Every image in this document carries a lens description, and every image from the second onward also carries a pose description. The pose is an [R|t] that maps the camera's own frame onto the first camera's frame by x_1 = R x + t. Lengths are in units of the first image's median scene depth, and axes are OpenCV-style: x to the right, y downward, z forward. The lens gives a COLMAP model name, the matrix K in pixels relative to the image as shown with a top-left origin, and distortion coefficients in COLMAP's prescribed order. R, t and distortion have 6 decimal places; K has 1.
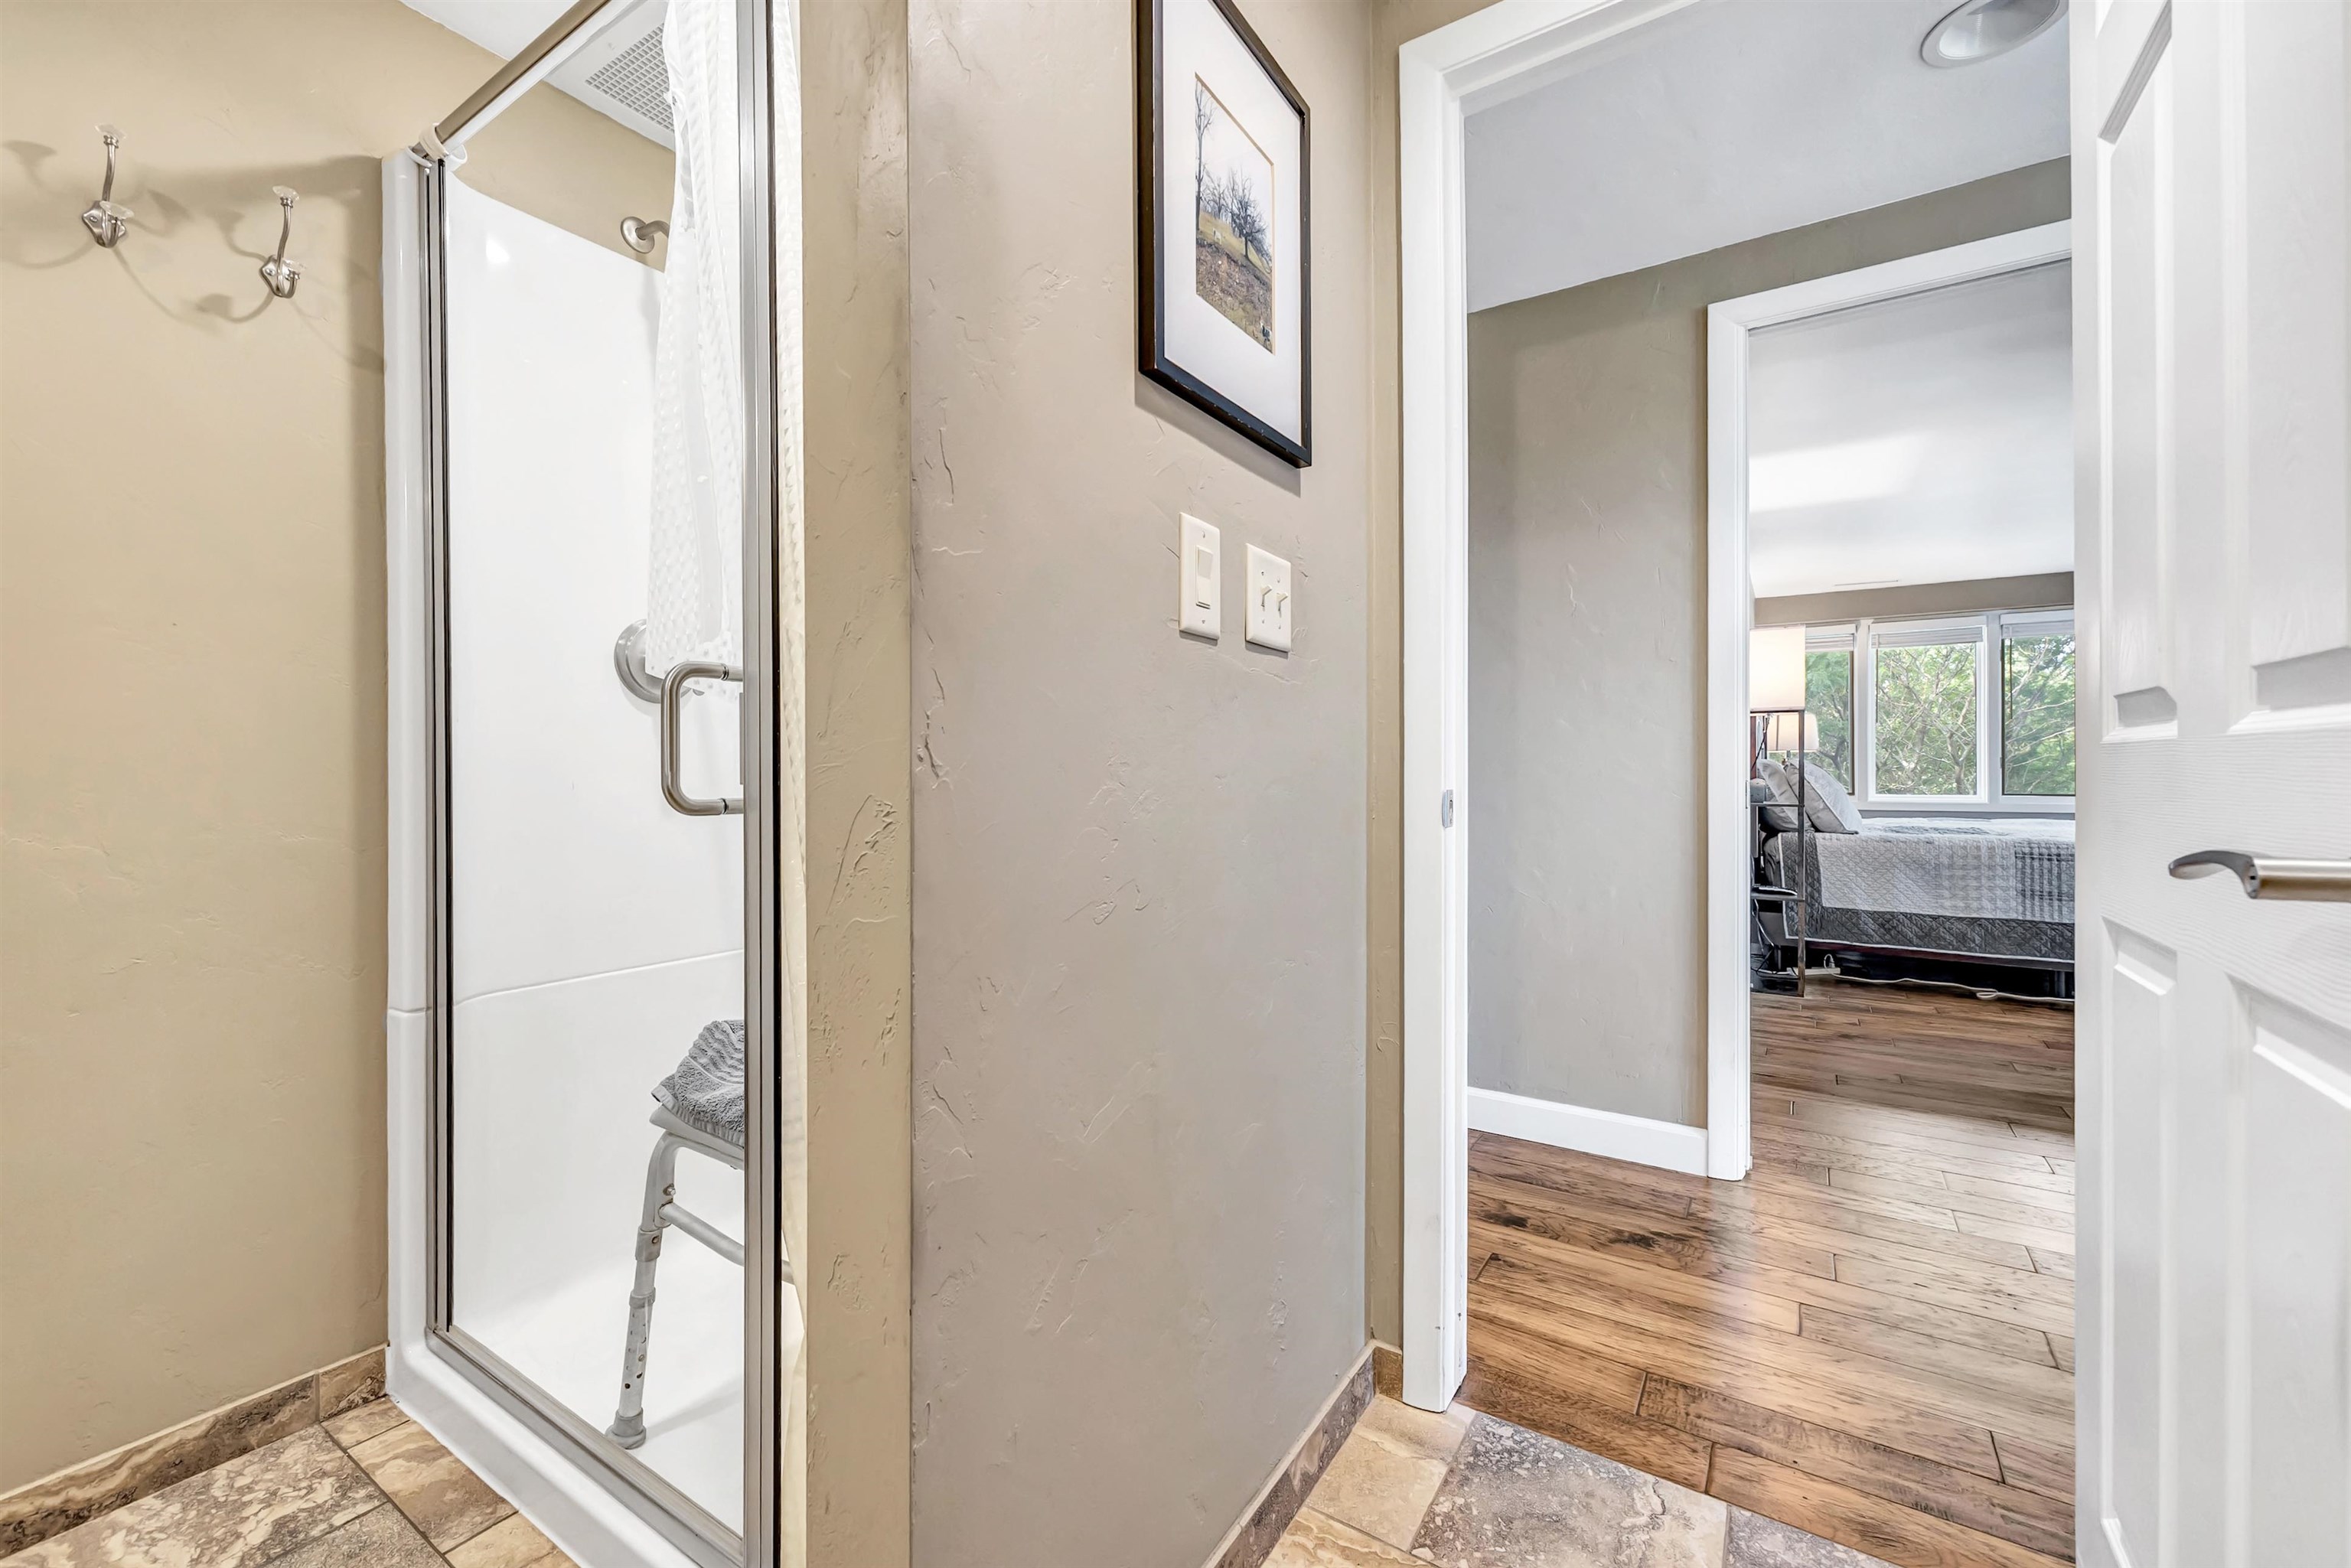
lens RADIAL K [[959.9, 0, 1165.1], [0, 959.9, 774.5], [0, 0, 1]] dist [0.003624, -0.000960]
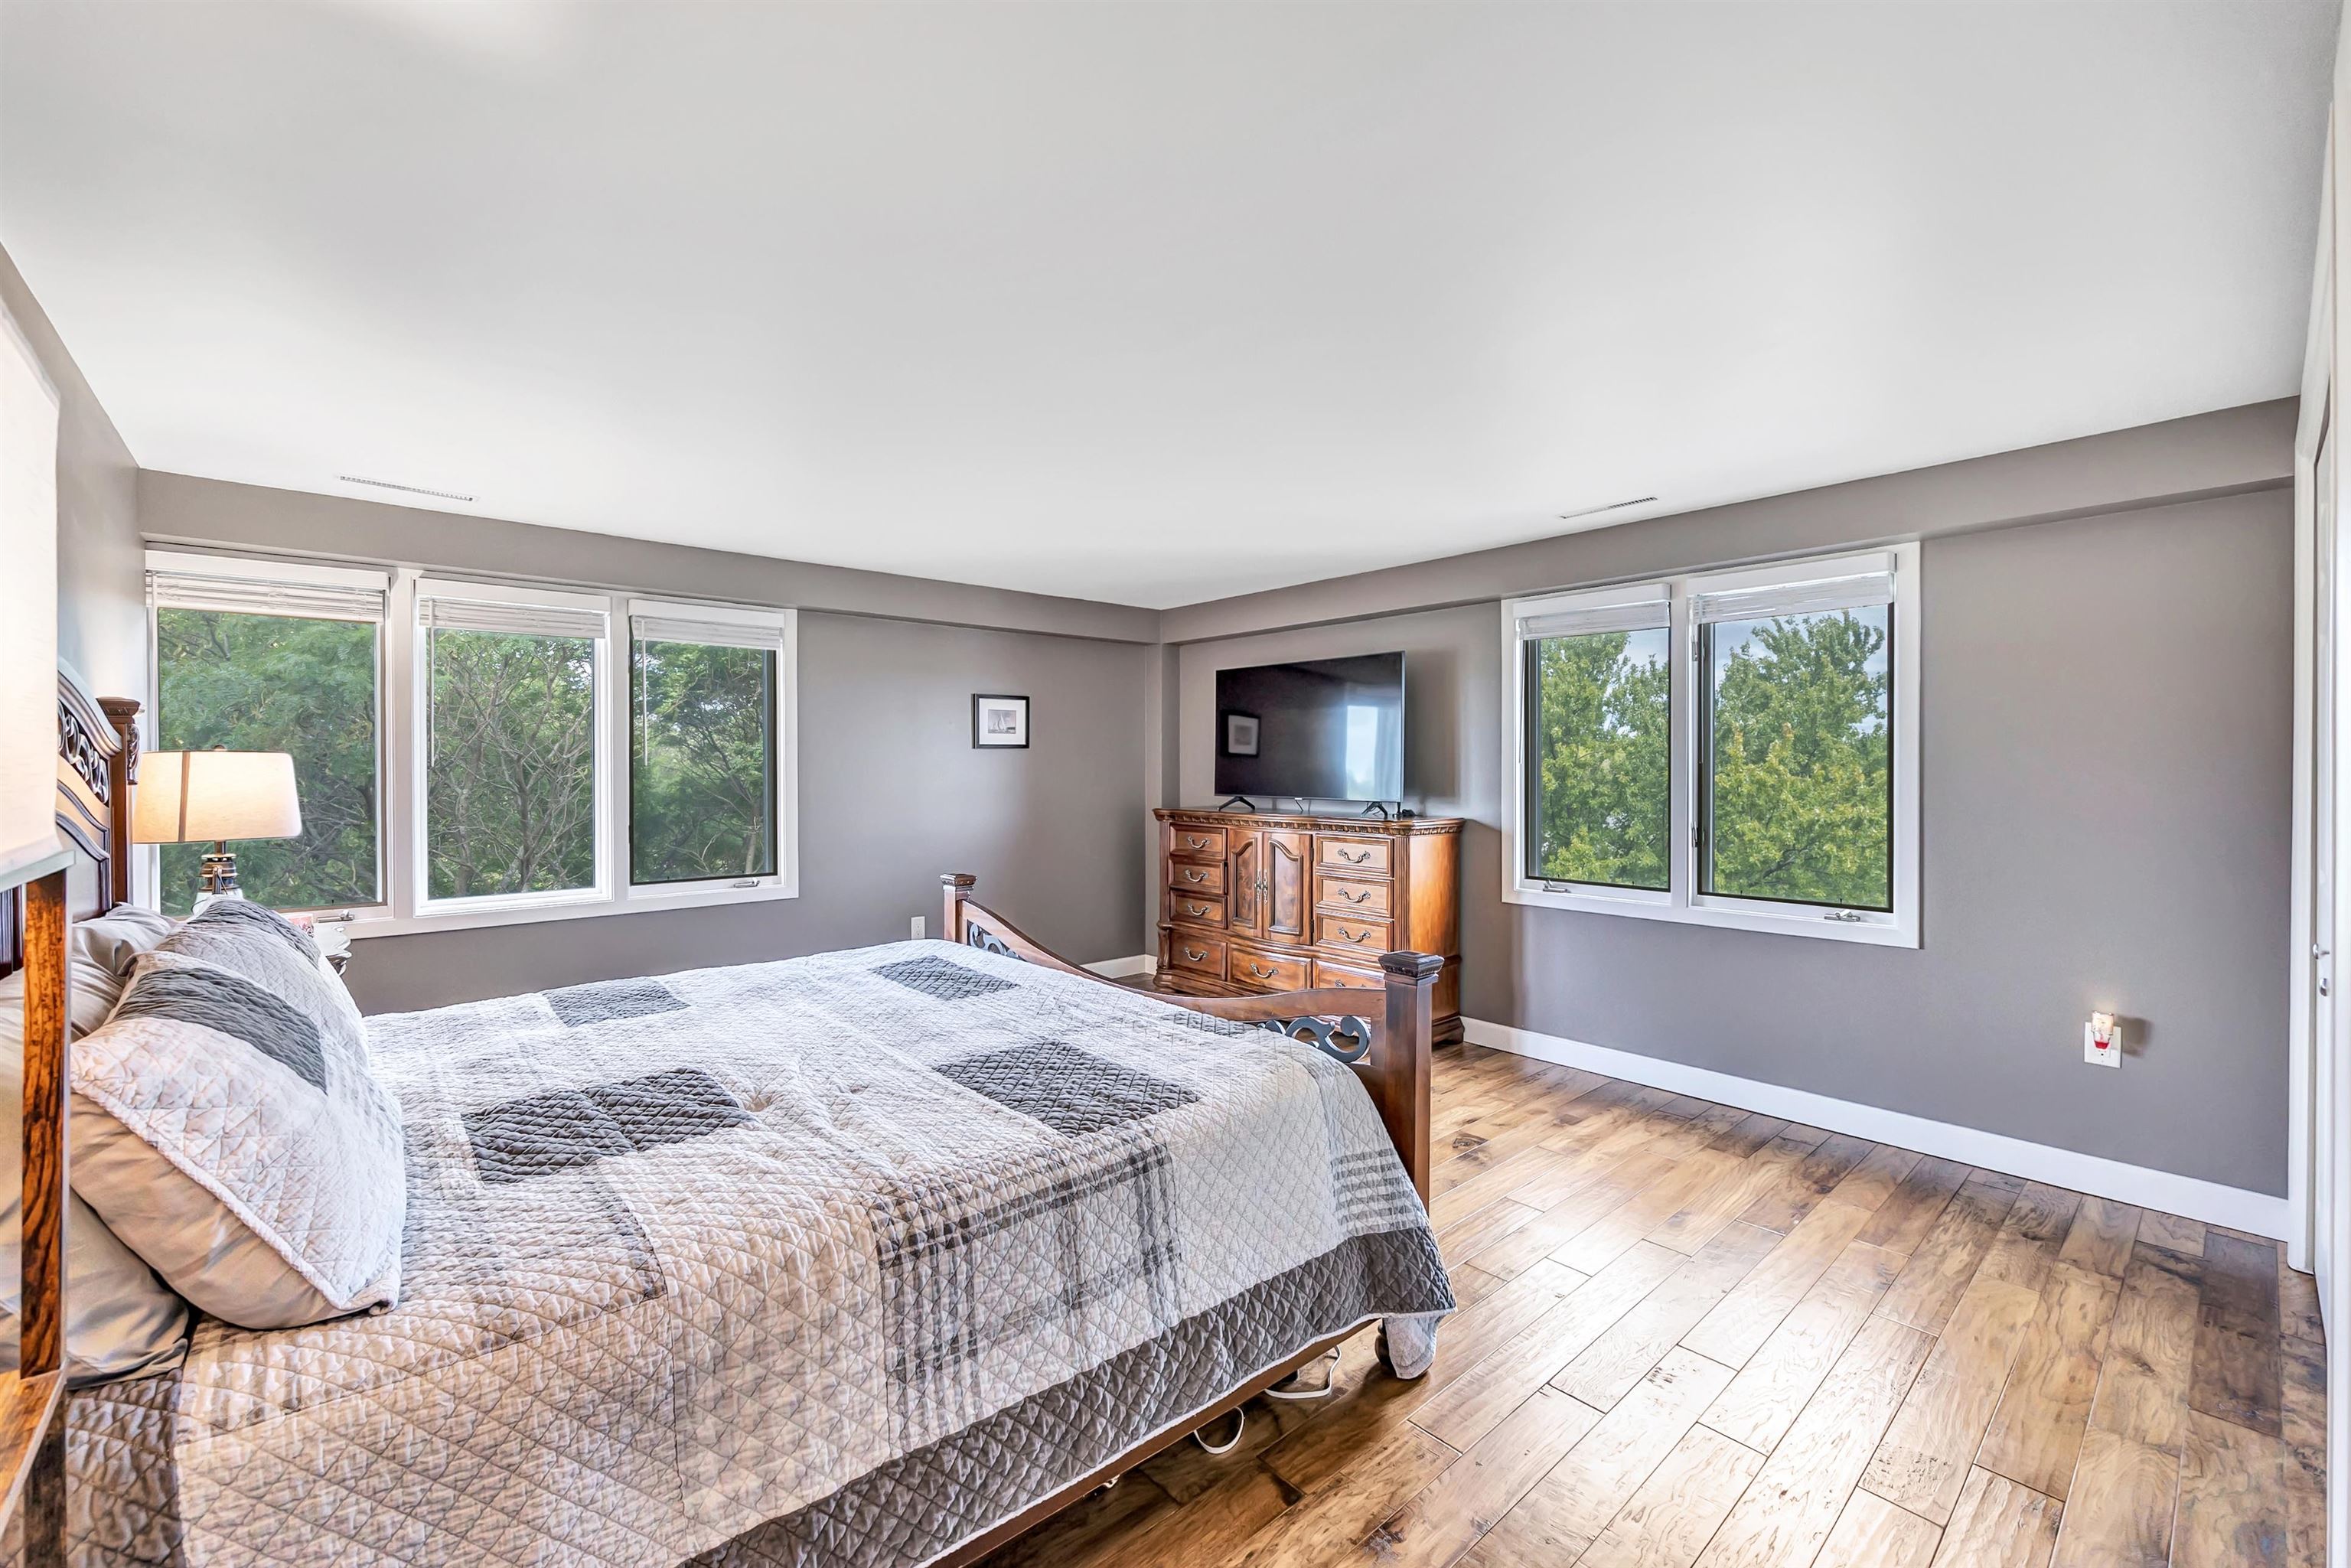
lens RADIAL K [[959.9, 0, 1169.2], [0, 959.9, 775.8], [0, 0, 1]] dist [0.003624, -0.000960]
pose [[0.265108, 0.000160, 0.964219, 0.577378], [0.000593, 1.000000, -0.000329, -0.081338], [-0.964219, 0.000659, 0.265108, 0.798360]]
